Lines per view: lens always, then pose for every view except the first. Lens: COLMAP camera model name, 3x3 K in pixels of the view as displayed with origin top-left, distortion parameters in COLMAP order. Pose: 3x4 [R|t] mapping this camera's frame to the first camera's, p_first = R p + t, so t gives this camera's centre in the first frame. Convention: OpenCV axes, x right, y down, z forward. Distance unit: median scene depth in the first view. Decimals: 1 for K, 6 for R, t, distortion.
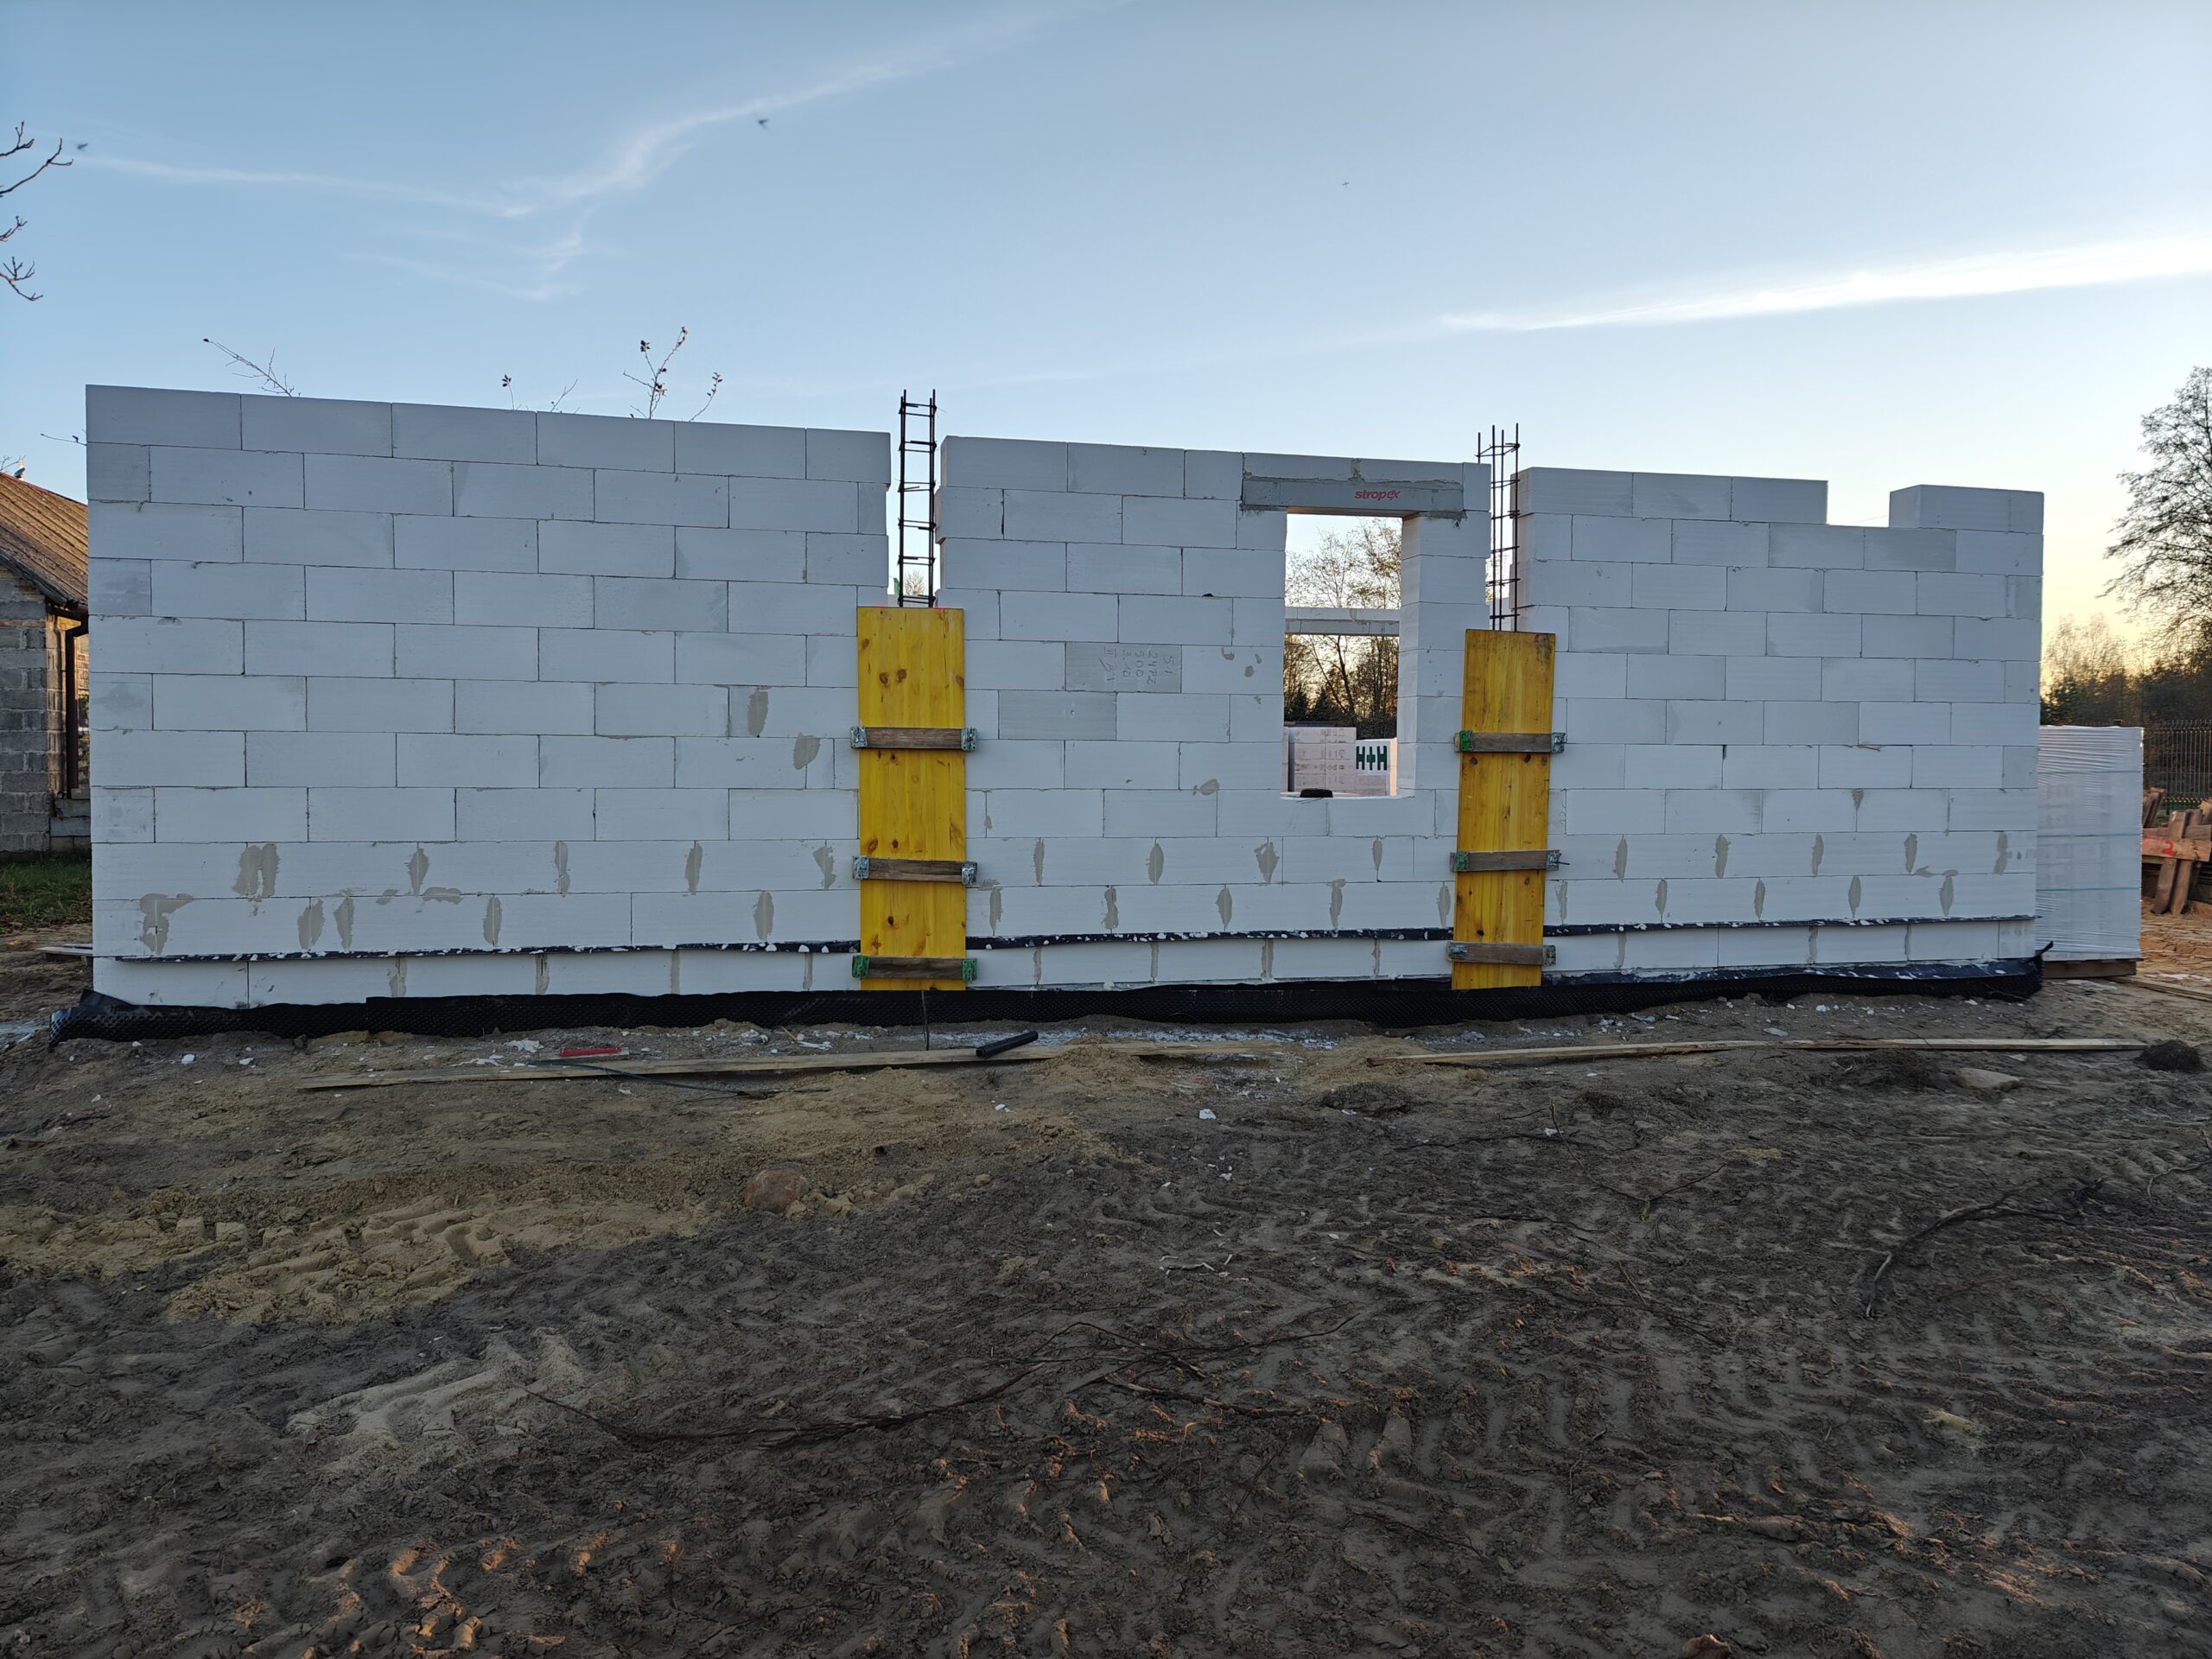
lens RADIAL K [[1500.2, 0, 1104.5], [0, 1500.2, 808.5], [0, 0, 1]] dist [0.044332, -0.042904]
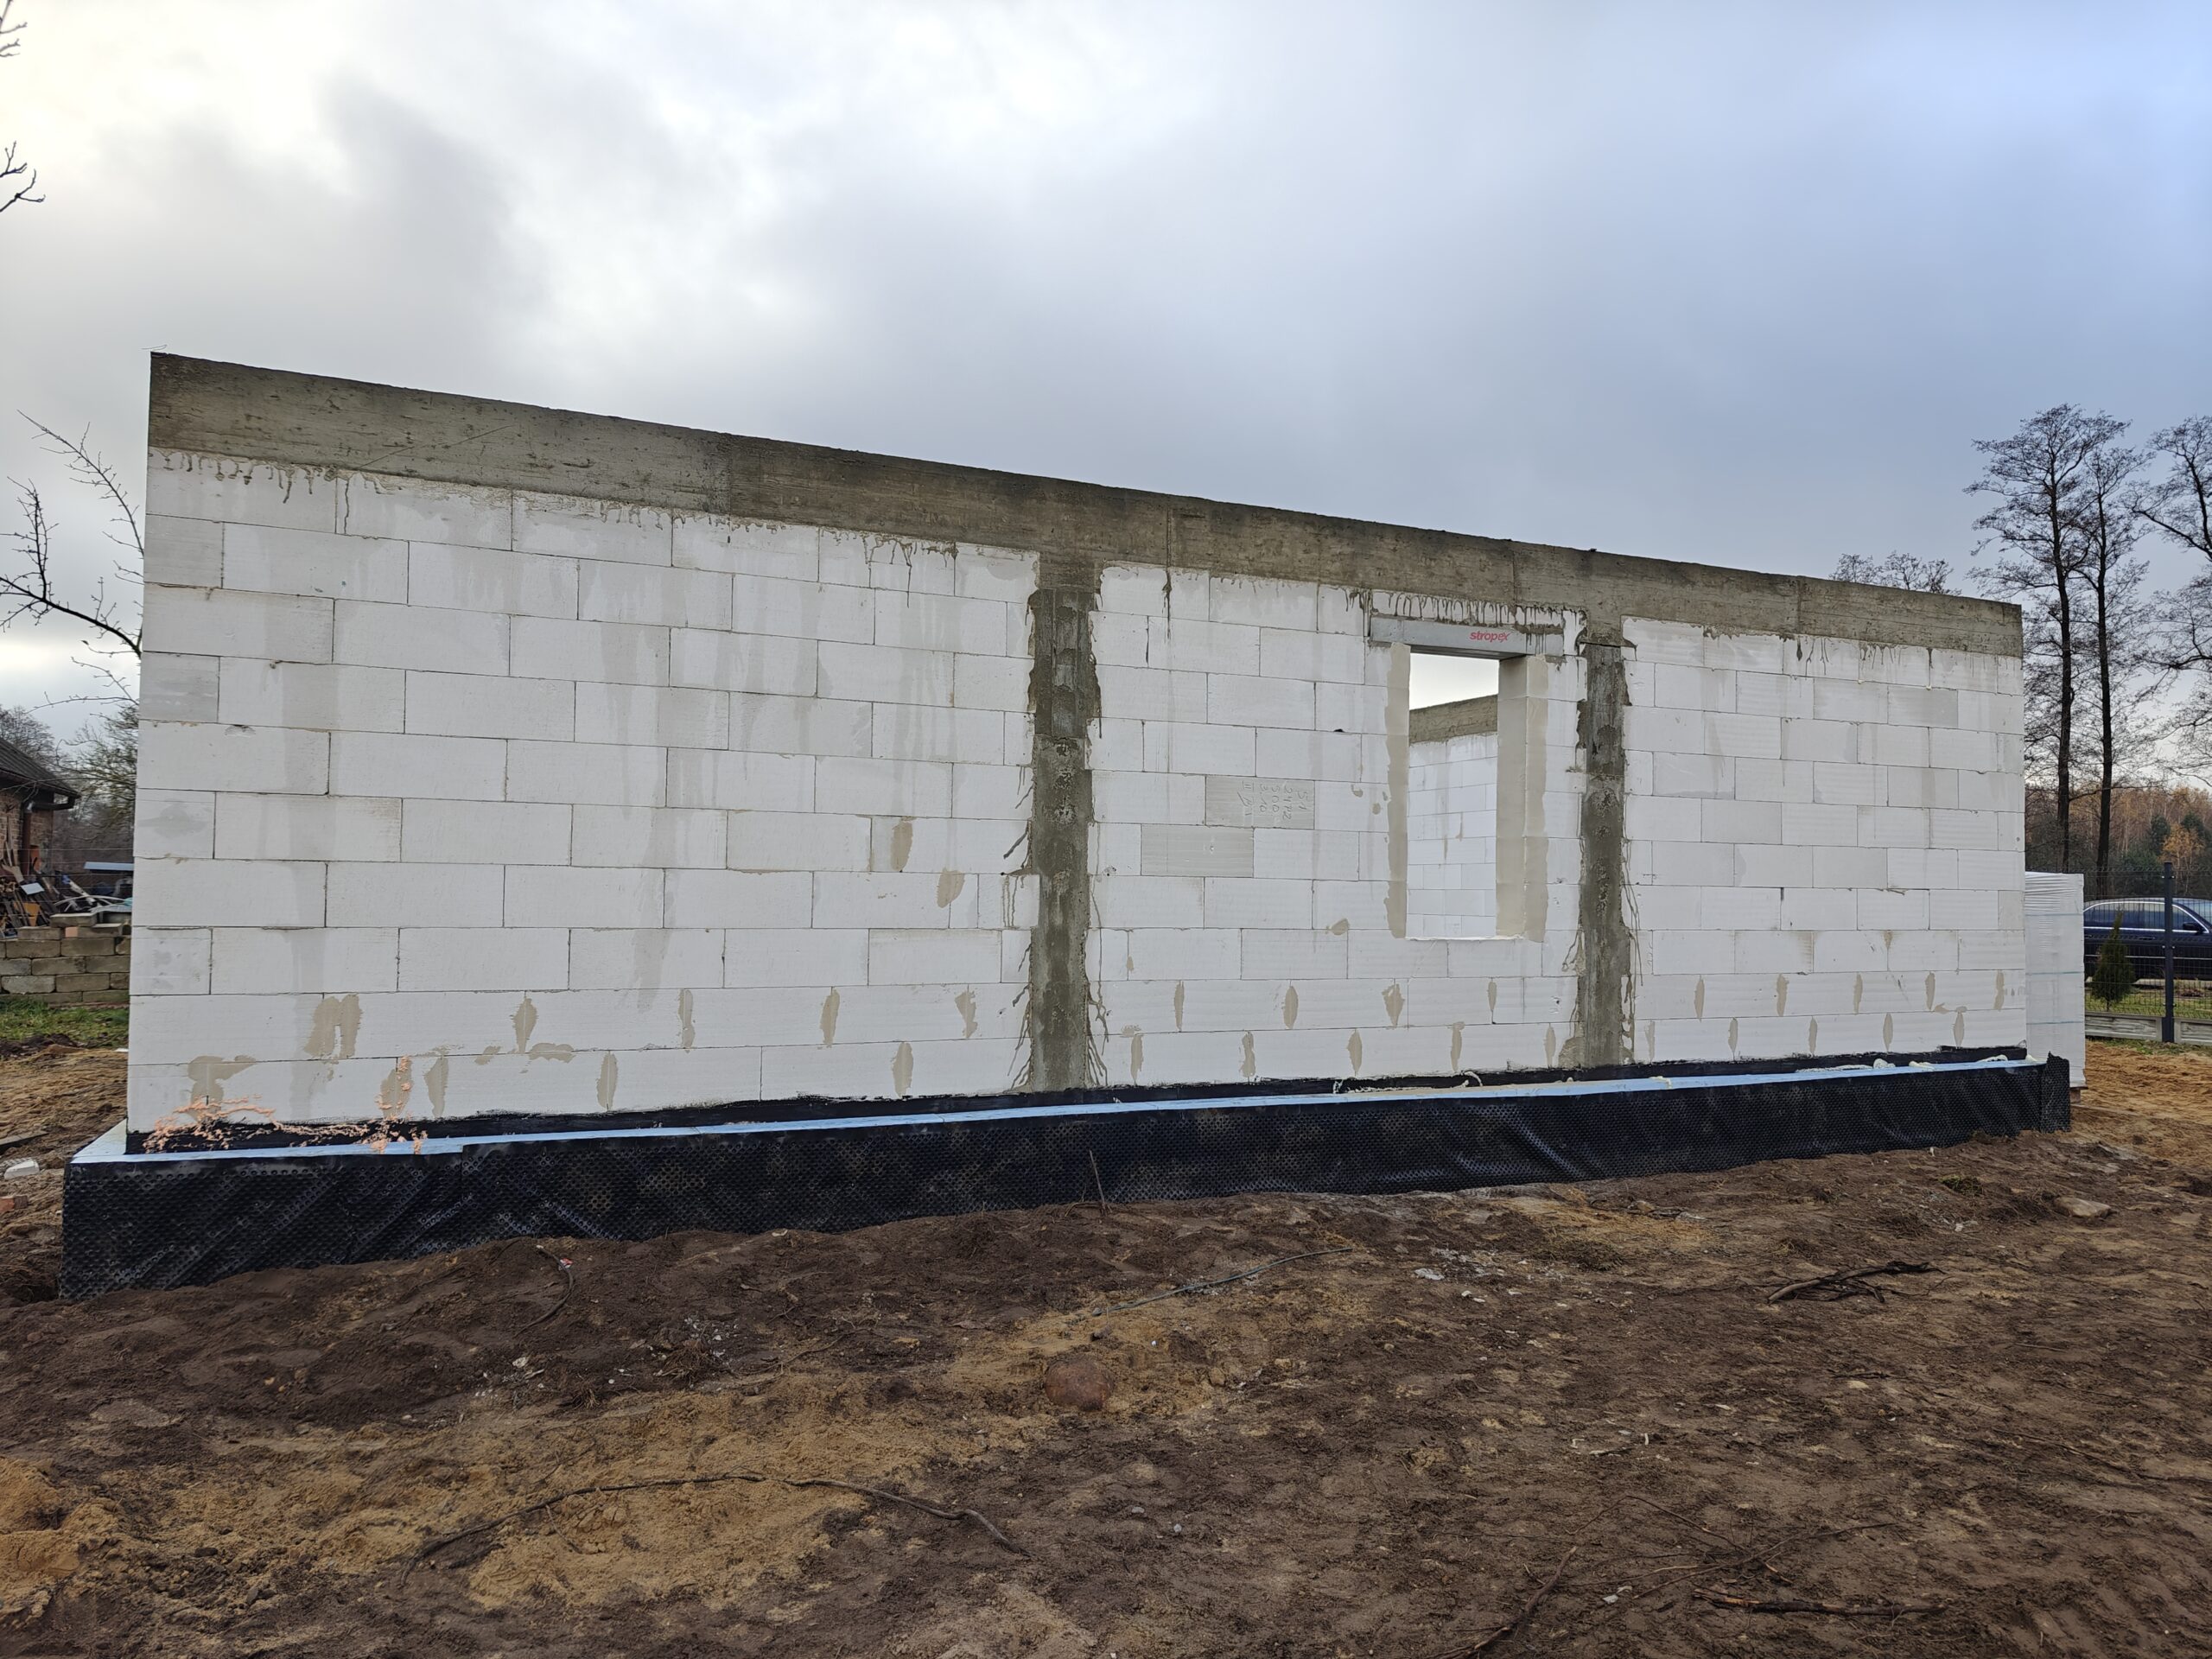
lens RADIAL K [[1500.2, 0, 1100.5], [0, 1500.2, 846.9], [0, 0, 1]] dist [0.044332, -0.042904]
pose [[0.980672, 0.009117, 0.195448, -0.290617], [0.006054, 0.997021, -0.076889, 0.008246], [-0.195567, 0.076586, 0.977695, 0.084040]]
